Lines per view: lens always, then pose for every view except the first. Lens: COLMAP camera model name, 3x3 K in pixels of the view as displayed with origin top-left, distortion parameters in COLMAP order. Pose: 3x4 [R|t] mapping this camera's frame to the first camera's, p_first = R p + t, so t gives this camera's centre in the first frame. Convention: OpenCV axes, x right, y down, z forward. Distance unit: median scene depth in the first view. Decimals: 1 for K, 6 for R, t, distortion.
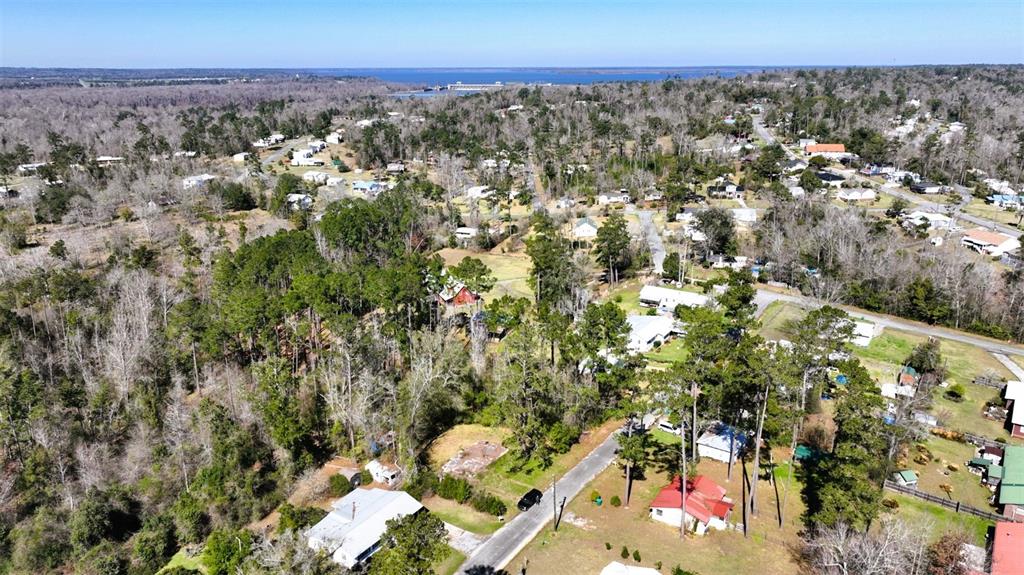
lens RADIAL K [[722.2, 0, 507.8], [0, 722.2, 286.8], [0, 0, 1]] dist [-0.000004, 0.016311]
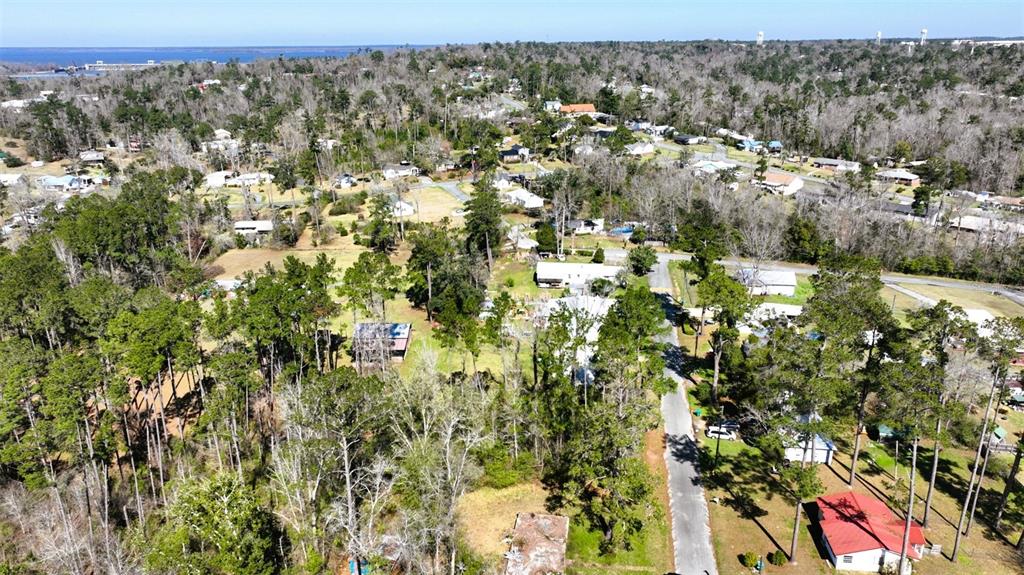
lens RADIAL K [[722.2, 0, 507.8], [0, 722.2, 286.8], [0, 0, 1]] dist [-0.000004, 0.016311]
pose [[0.903243, -0.139852, 0.405701, -0.167395], [0.129349, 0.990163, 0.053347, -0.021015], [-0.409171, 0.004292, 0.912448, 0.218208]]
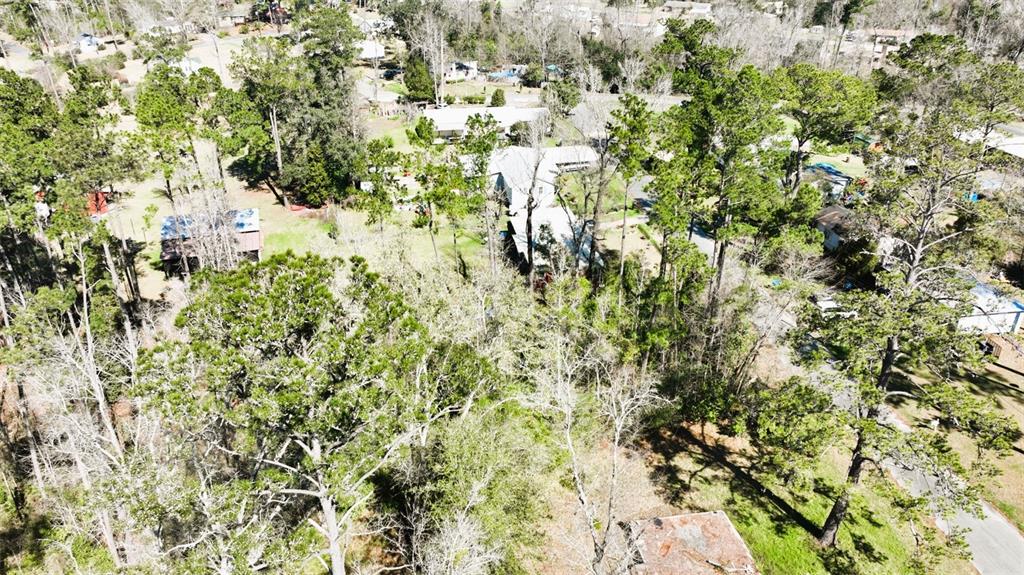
lens RADIAL K [[722.2, 0, 507.8], [0, 722.2, 286.8], [0, 0, 1]] dist [-0.000004, 0.016311]
pose [[0.733622, -0.300351, 0.609581, -0.142568], [0.197324, 0.952528, 0.231850, 0.010779], [-0.650279, -0.049805, 0.758062, 0.448648]]
